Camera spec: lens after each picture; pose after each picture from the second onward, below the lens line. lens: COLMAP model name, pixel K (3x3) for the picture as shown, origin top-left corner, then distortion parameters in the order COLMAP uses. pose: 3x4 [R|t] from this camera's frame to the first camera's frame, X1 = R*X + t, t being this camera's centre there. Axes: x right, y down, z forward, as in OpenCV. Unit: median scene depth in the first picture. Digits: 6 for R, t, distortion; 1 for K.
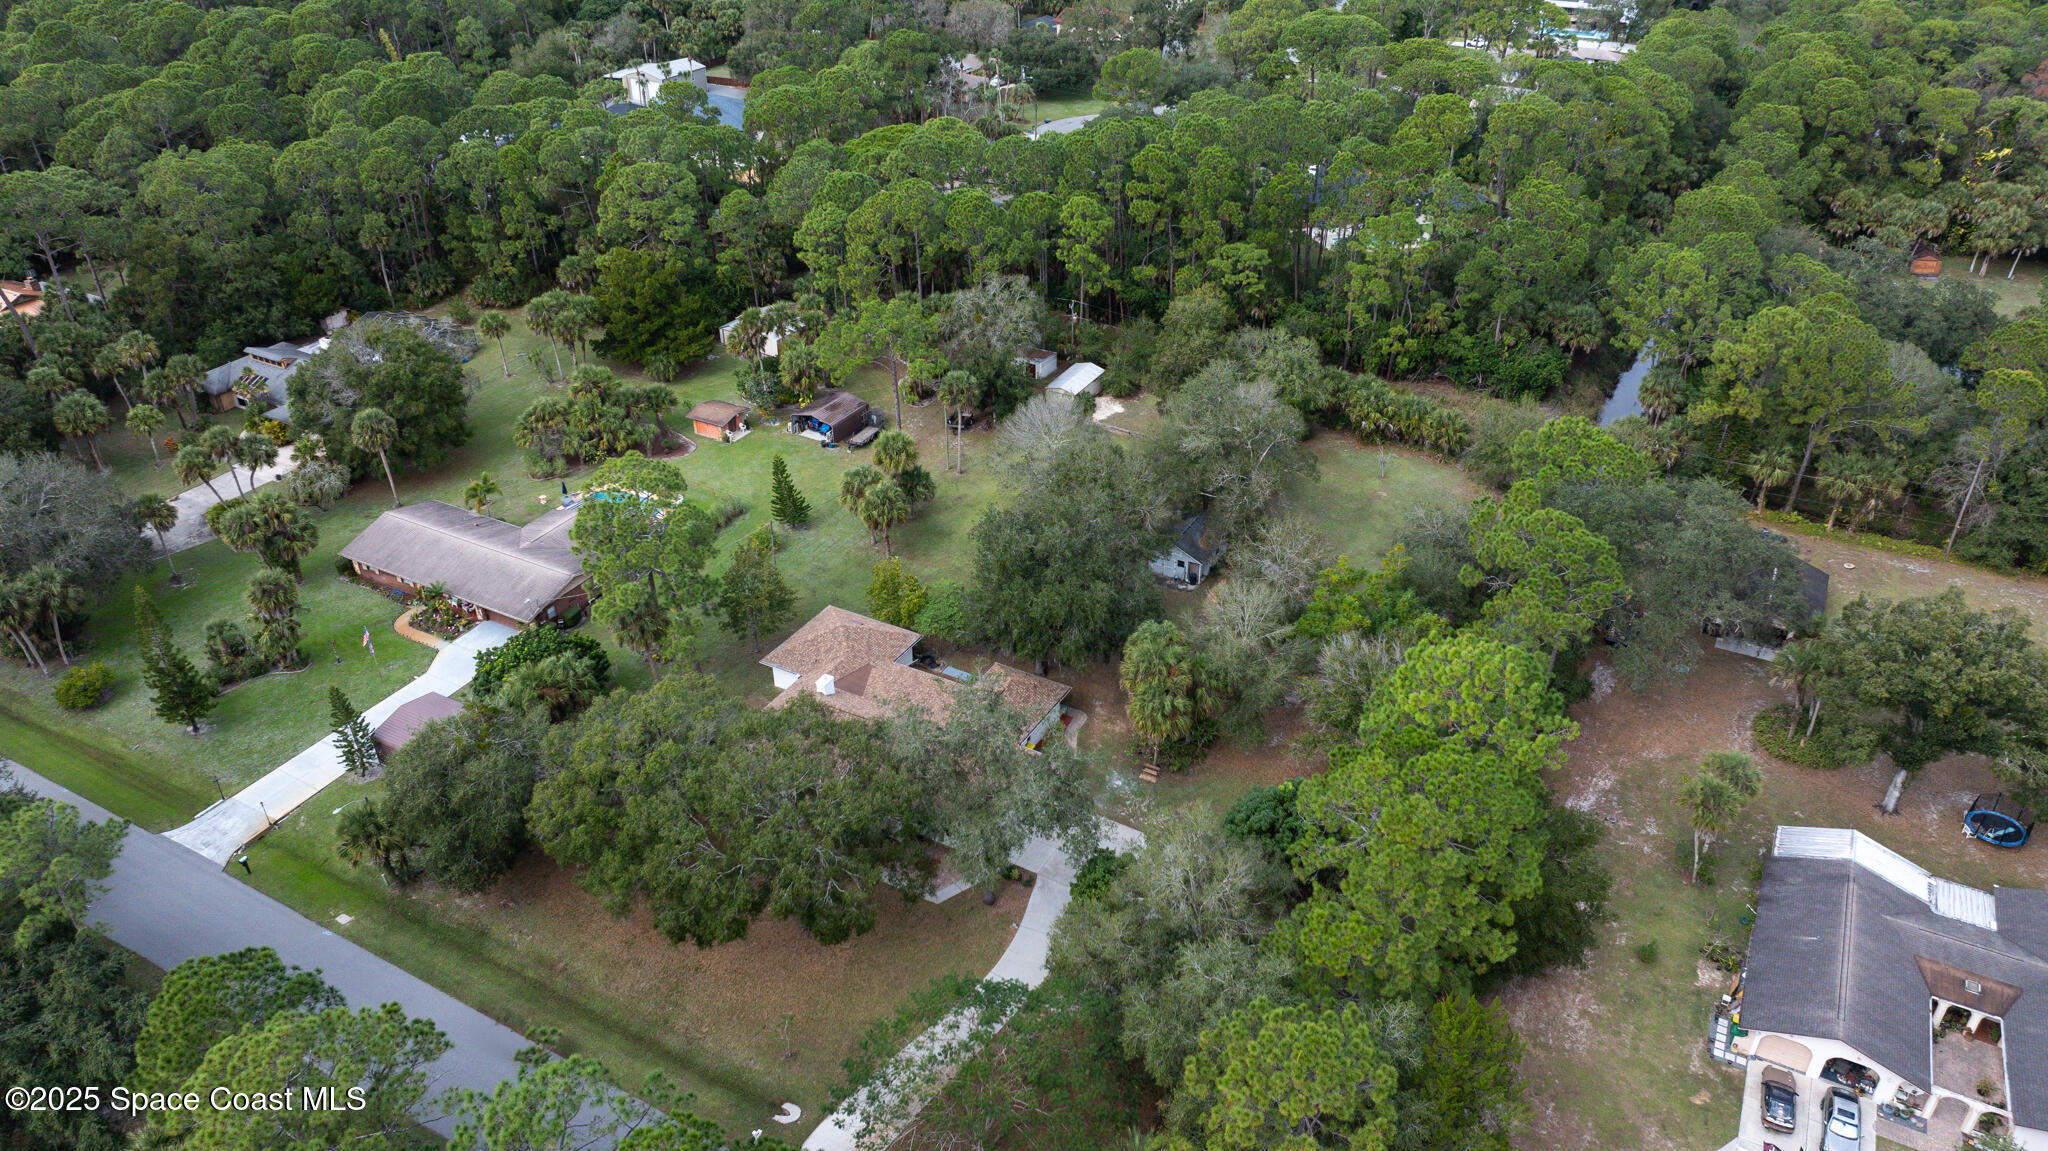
lens RADIAL K [[1410.7, 0, 1024.0], [0, 1410.7, 575.5], [0, 0, 1]] dist [0.000636, 0.004390]
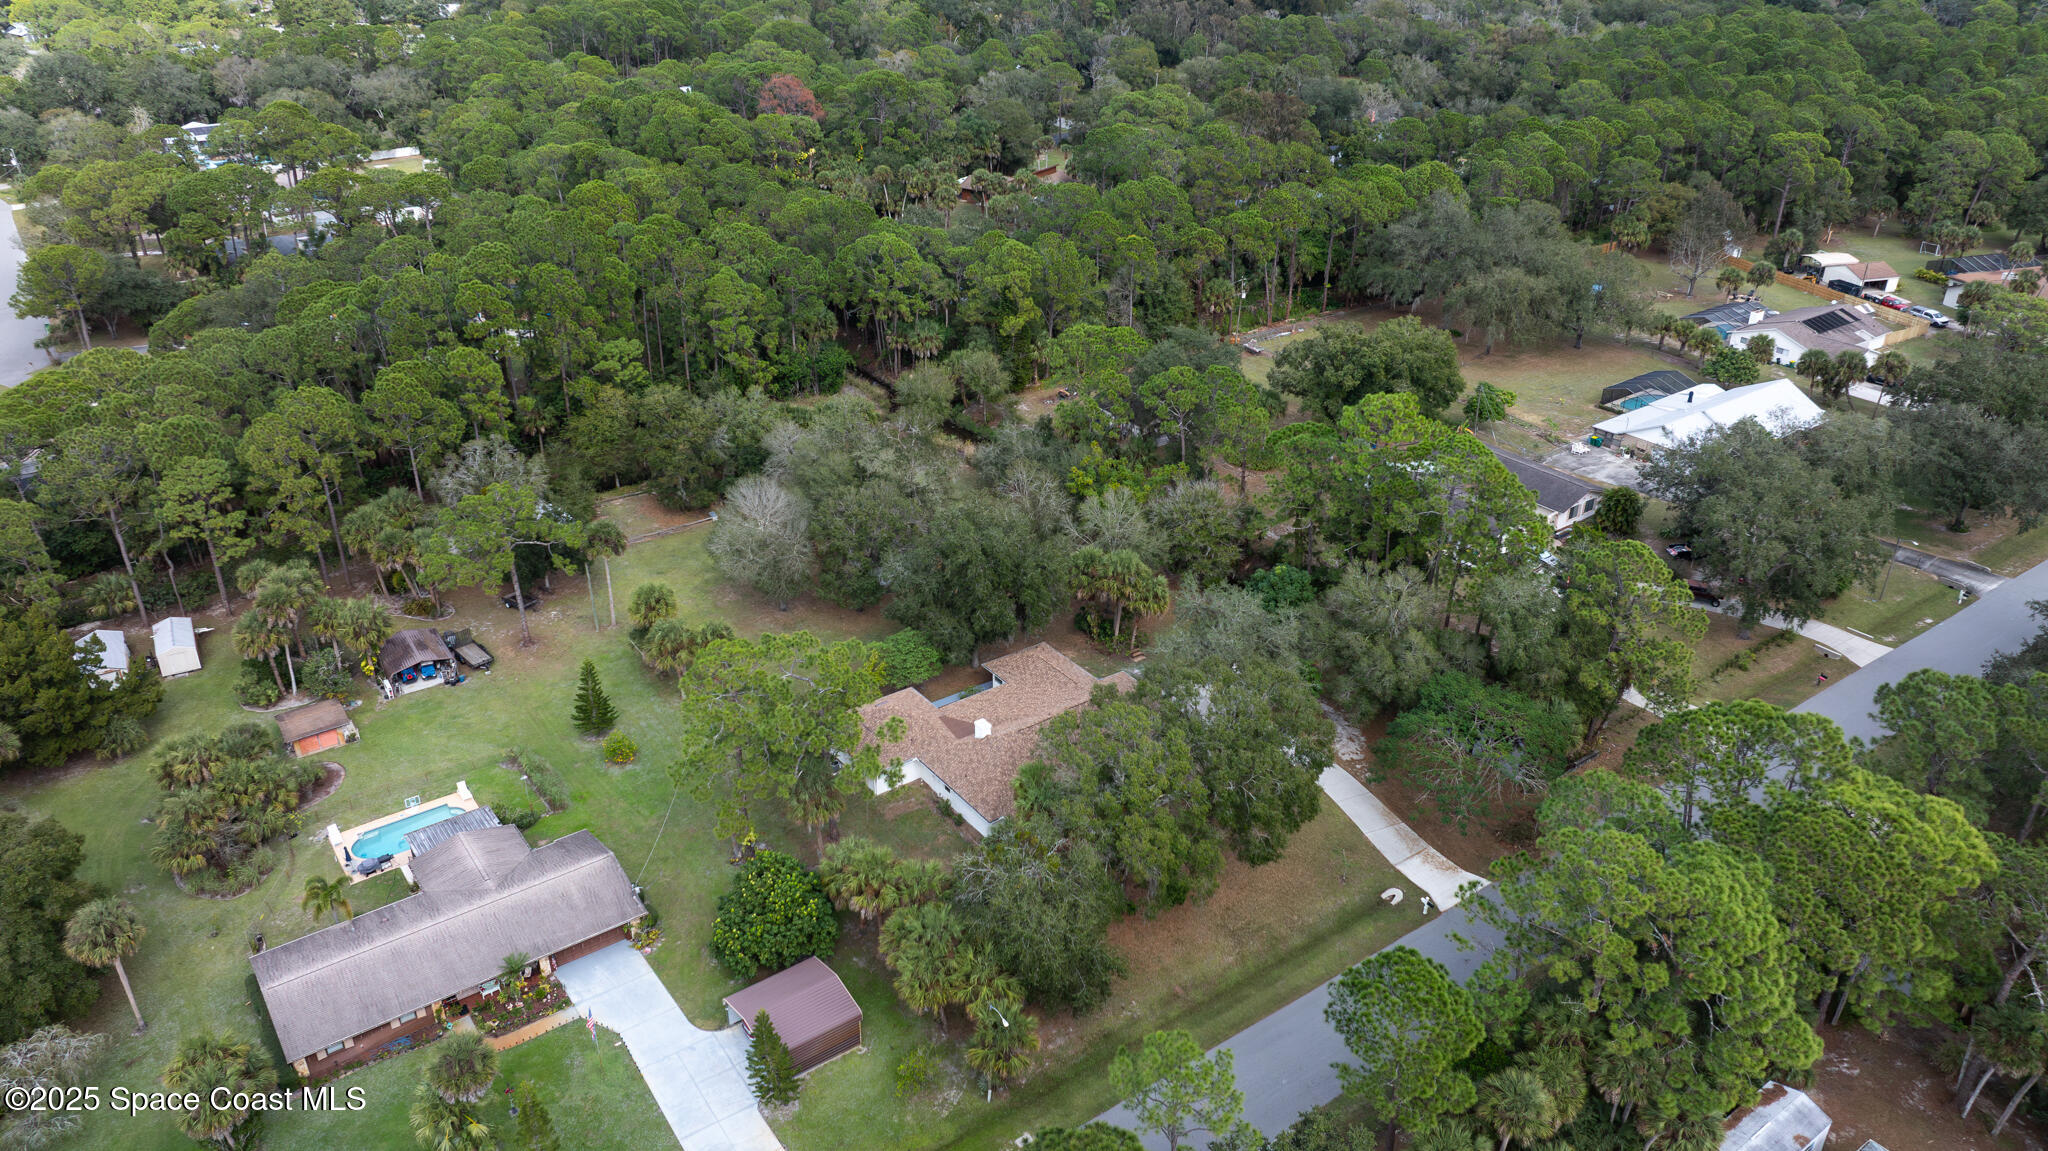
lens RADIAL K [[1420.6, 0, 1024.0], [0, 1420.6, 575.5], [0, 0, 1]] dist [-0.014518, -0.000469]
pose [[0.429915, -0.419604, 0.799440, -0.649415], [0.477755, 0.857049, 0.192919, -0.148223], [-0.766109, 0.298998, 0.568926, 0.230162]]
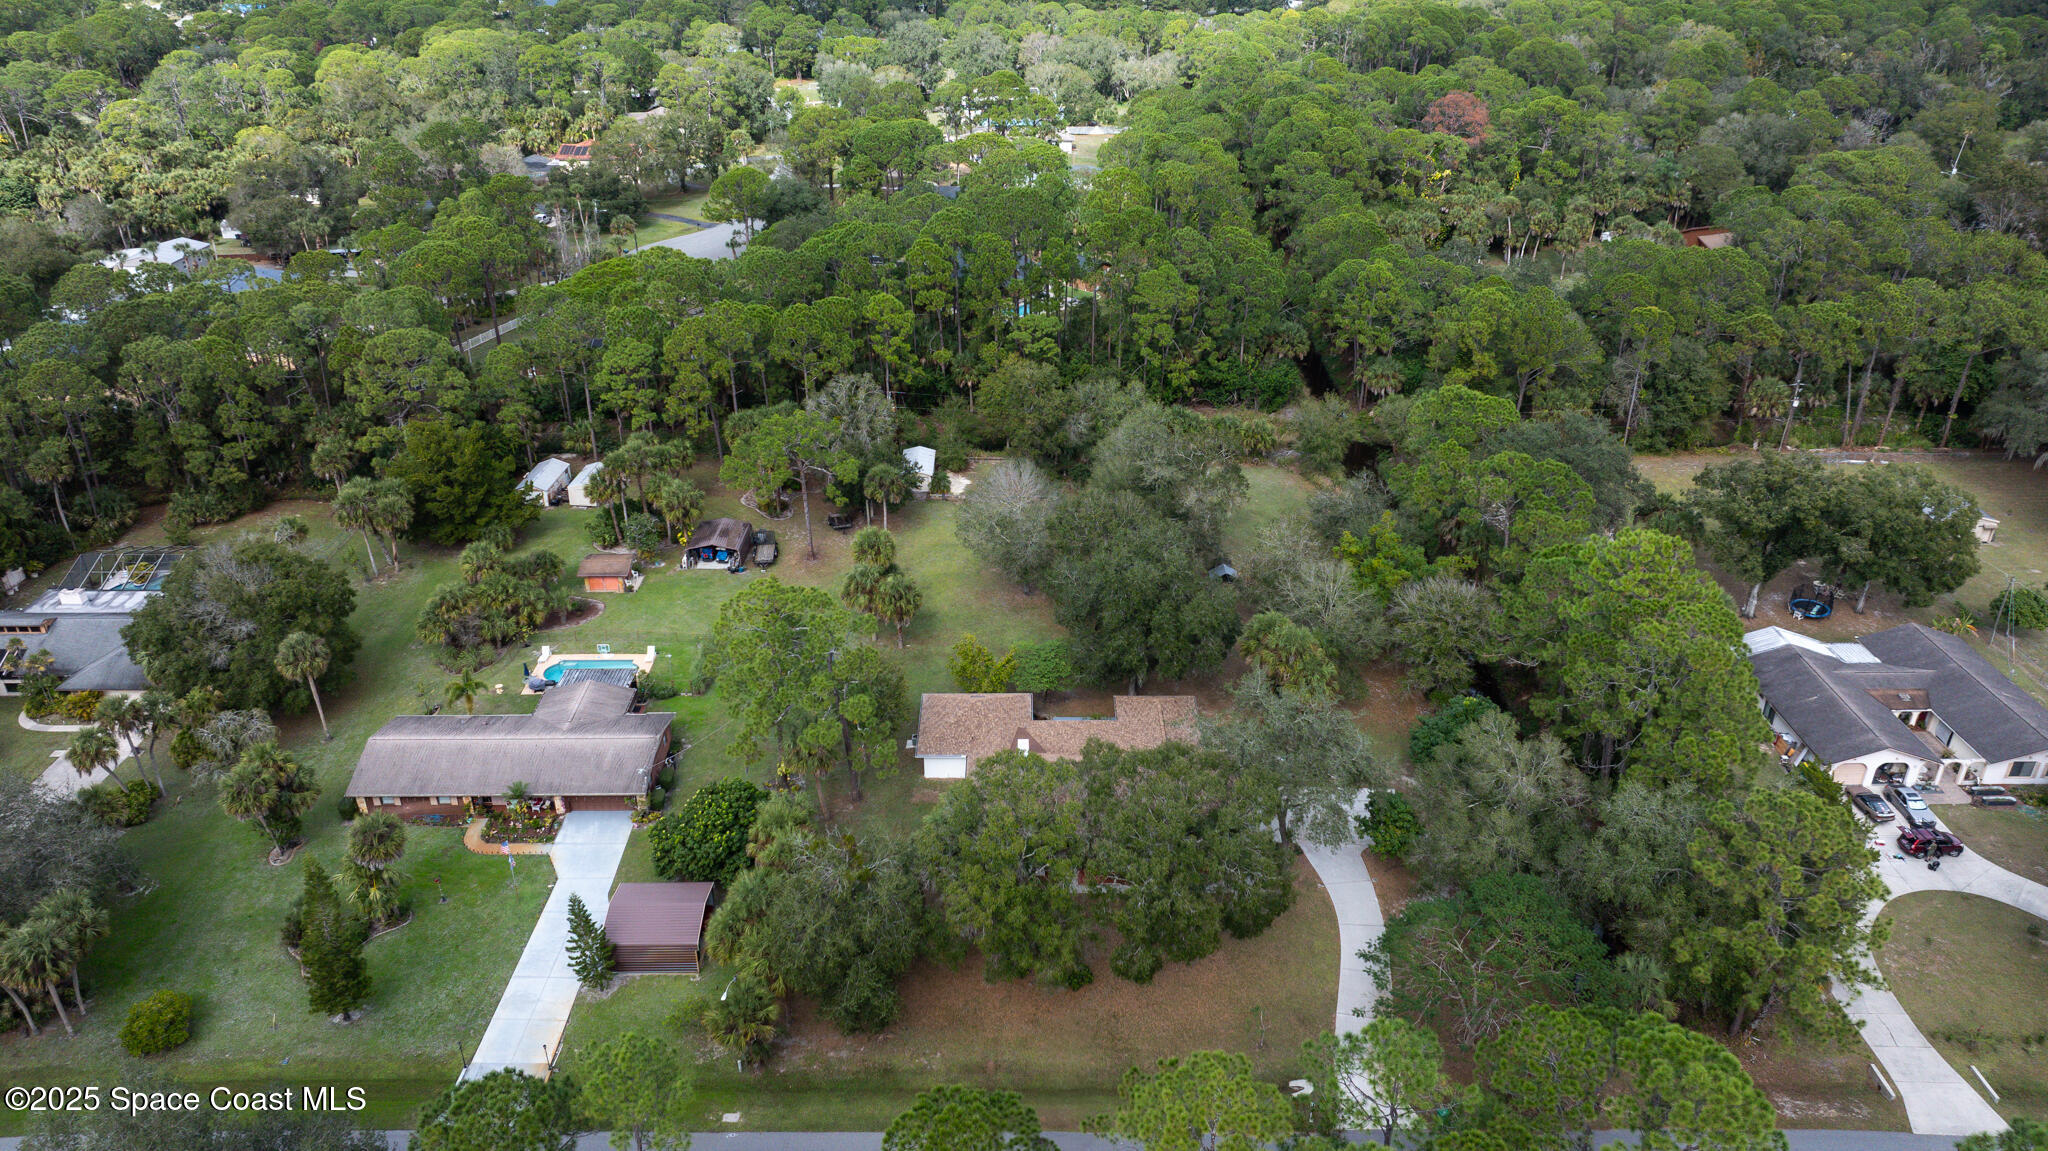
lens RADIAL K [[1420.6, 0, 1024.0], [0, 1420.6, 575.5], [0, 0, 1]] dist [-0.014518, -0.000469]
pose [[0.873418, -0.224240, 0.432269, -0.390782], [0.258775, 0.965689, -0.021915, -0.015847], [-0.412523, 0.131001, 0.901478, 0.031930]]
